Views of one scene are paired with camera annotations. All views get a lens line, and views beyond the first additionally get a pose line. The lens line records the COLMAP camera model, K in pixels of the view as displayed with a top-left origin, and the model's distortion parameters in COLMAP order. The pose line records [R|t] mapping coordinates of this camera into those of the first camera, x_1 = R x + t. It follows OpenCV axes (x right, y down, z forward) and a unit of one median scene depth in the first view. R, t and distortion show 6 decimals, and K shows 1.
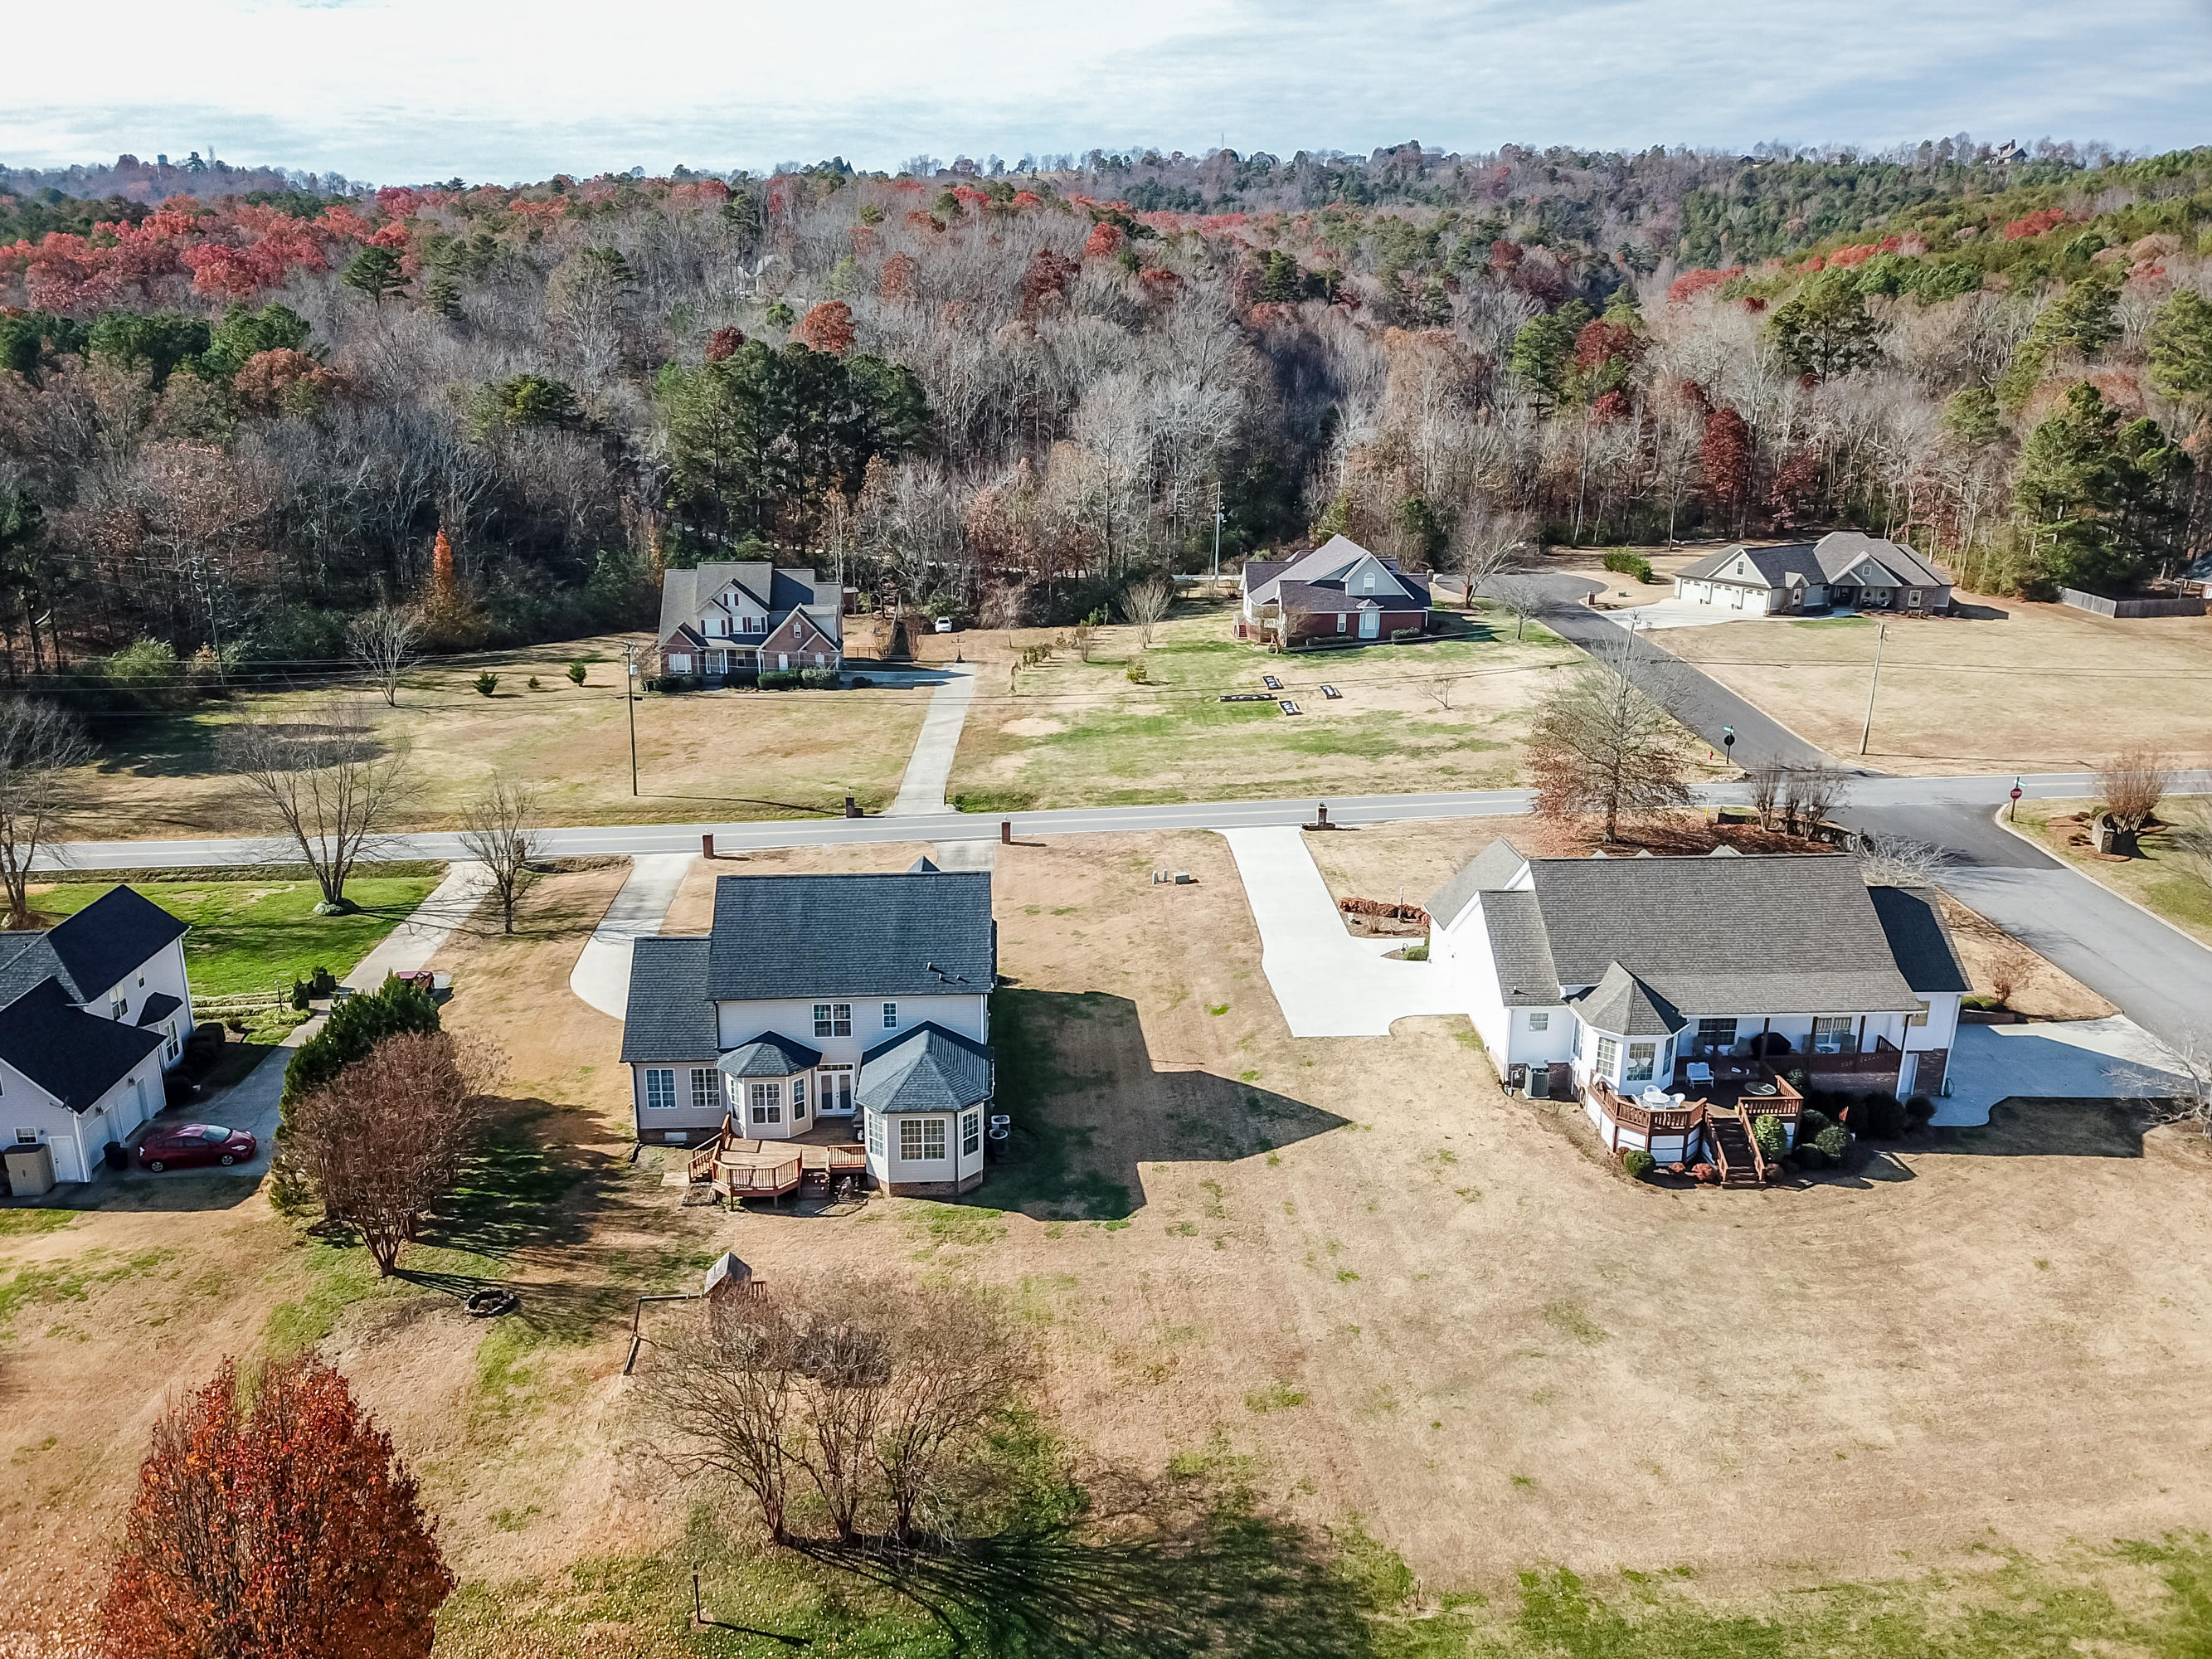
lens RADIAL K [[1668.0, 0, 1106.0], [0, 1668.0, 829.5], [0, 0, 1]] dist [0.025010, 0.013460]
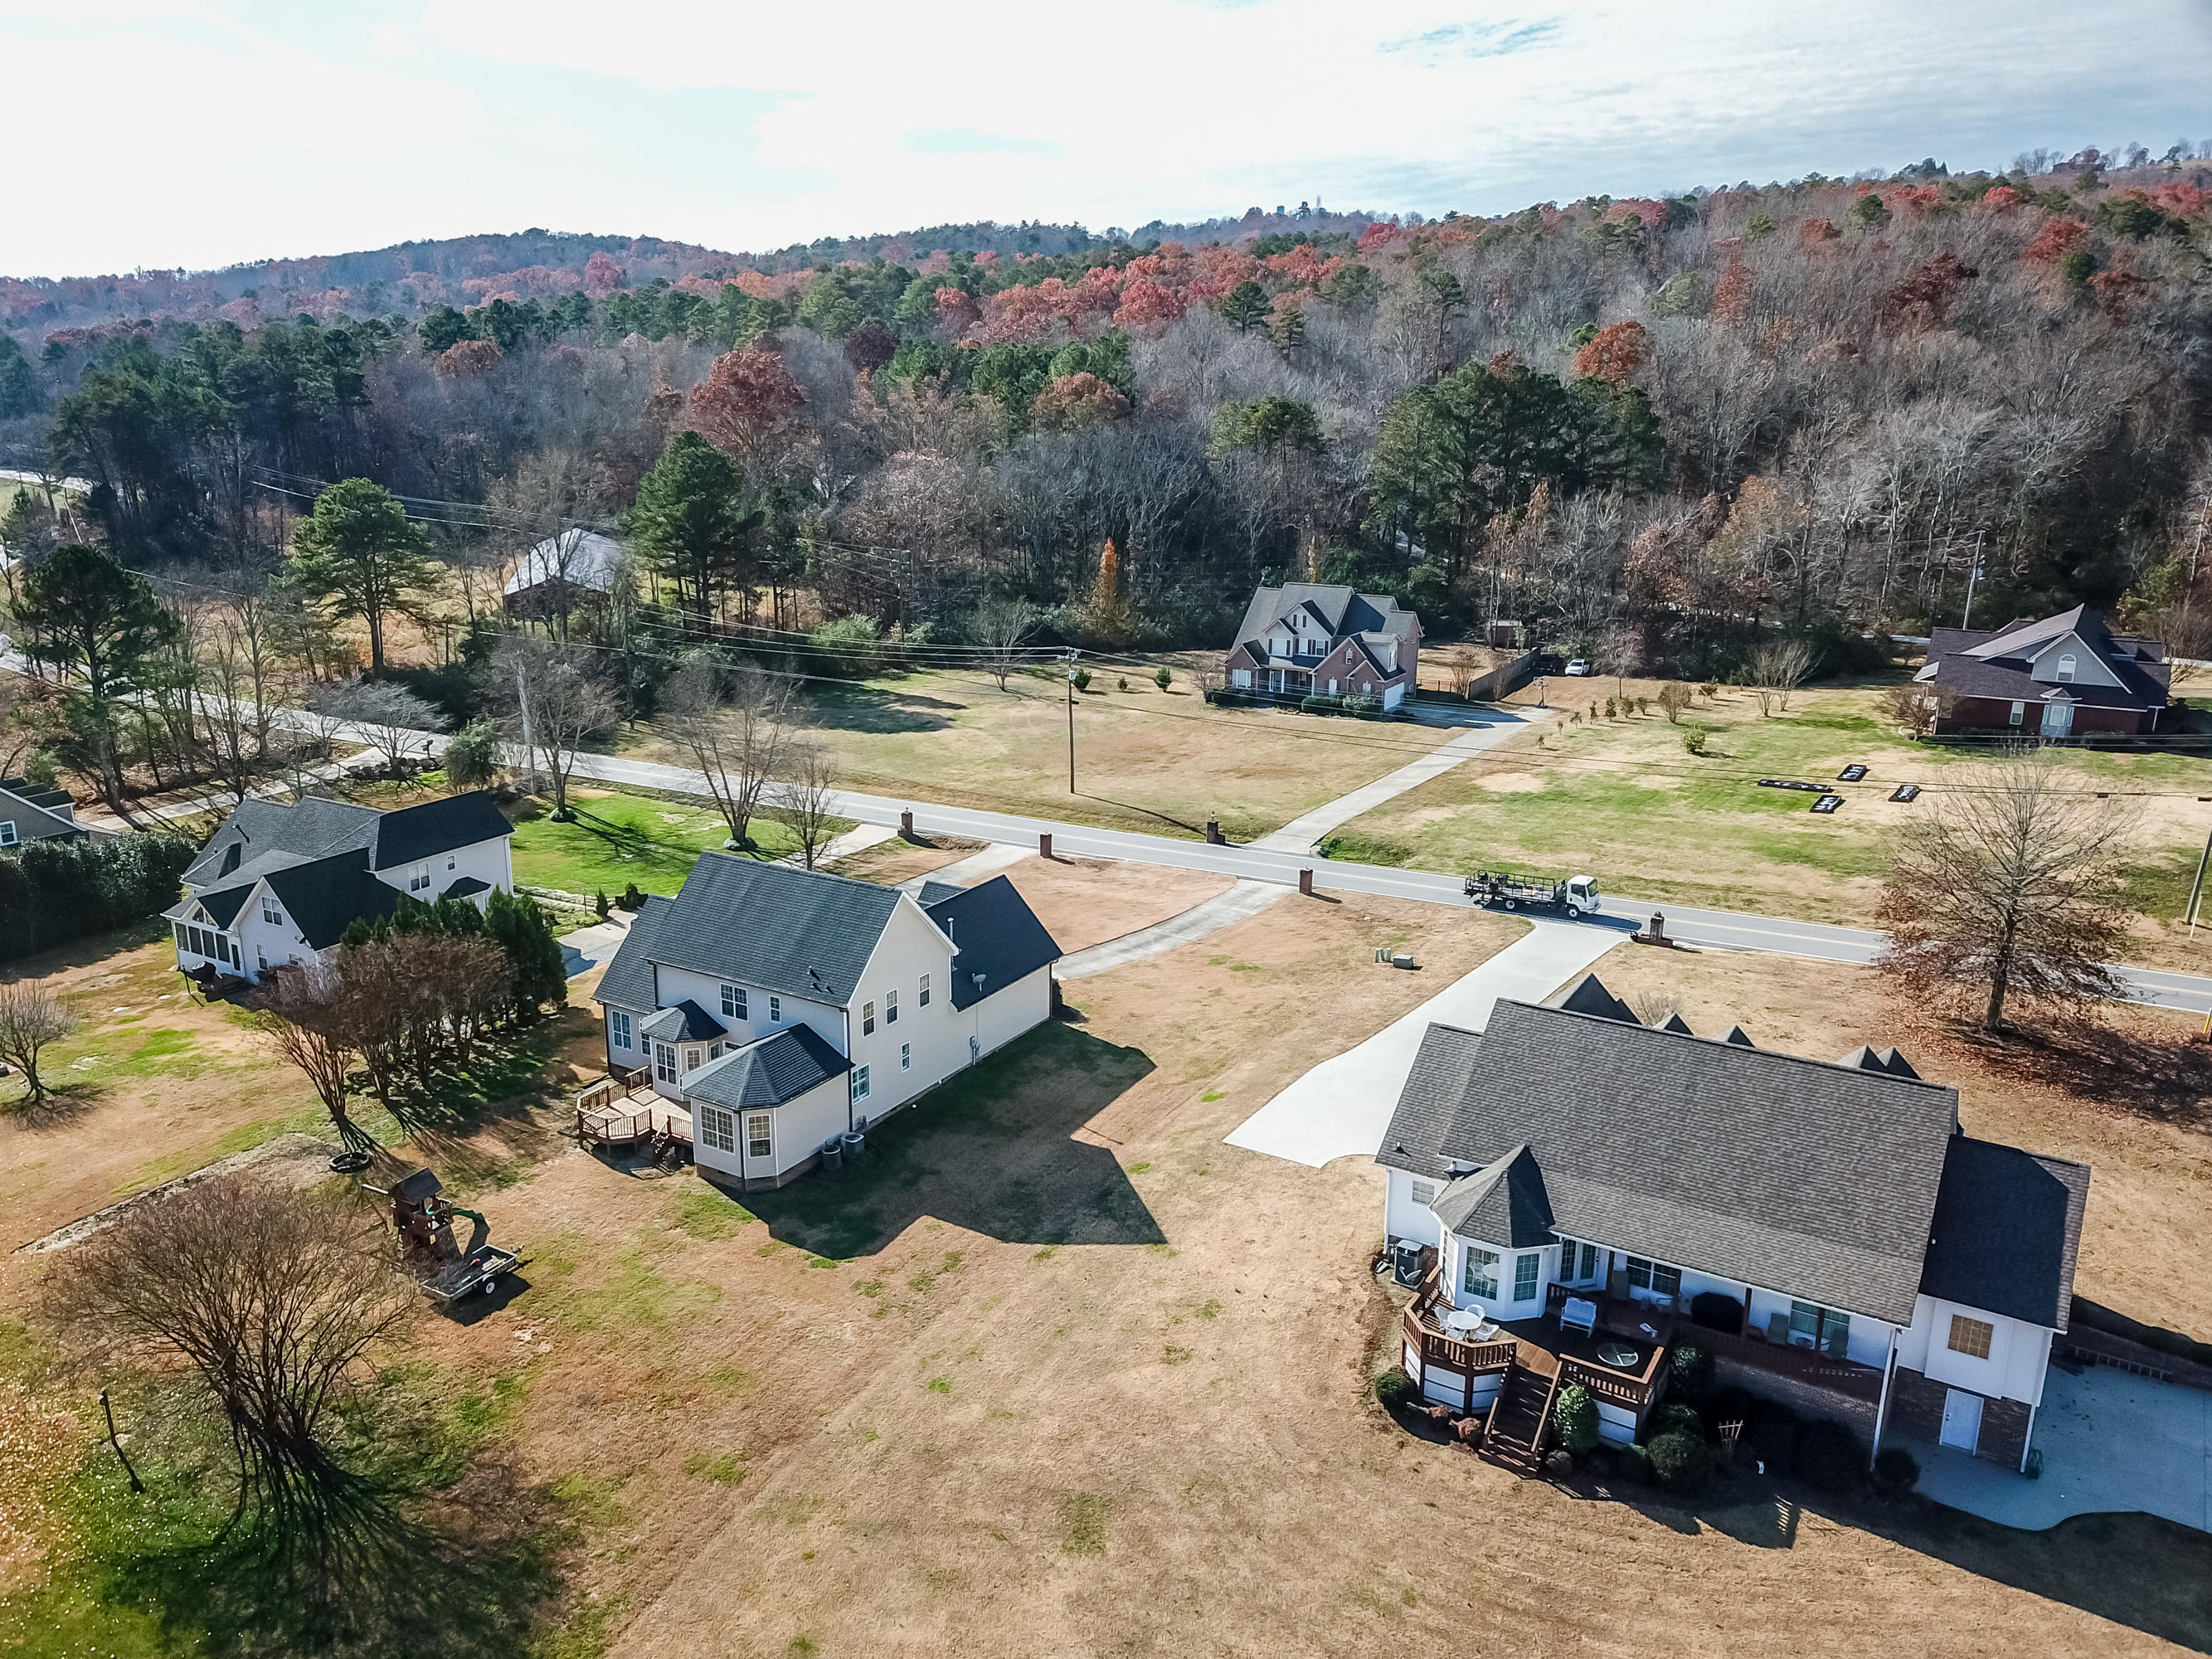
lens RADIAL K [[1661.1, 0, 1099.4], [0, 1661.1, 866.8], [0, 0, 1]] dist [0.057856, -0.049704]
pose [[0.819998, 0.164997, -0.548068, 0.251625], [-0.161436, 0.985344, 0.055104, -0.027695], [0.549128, 0.043293, 0.834616, 0.106360]]
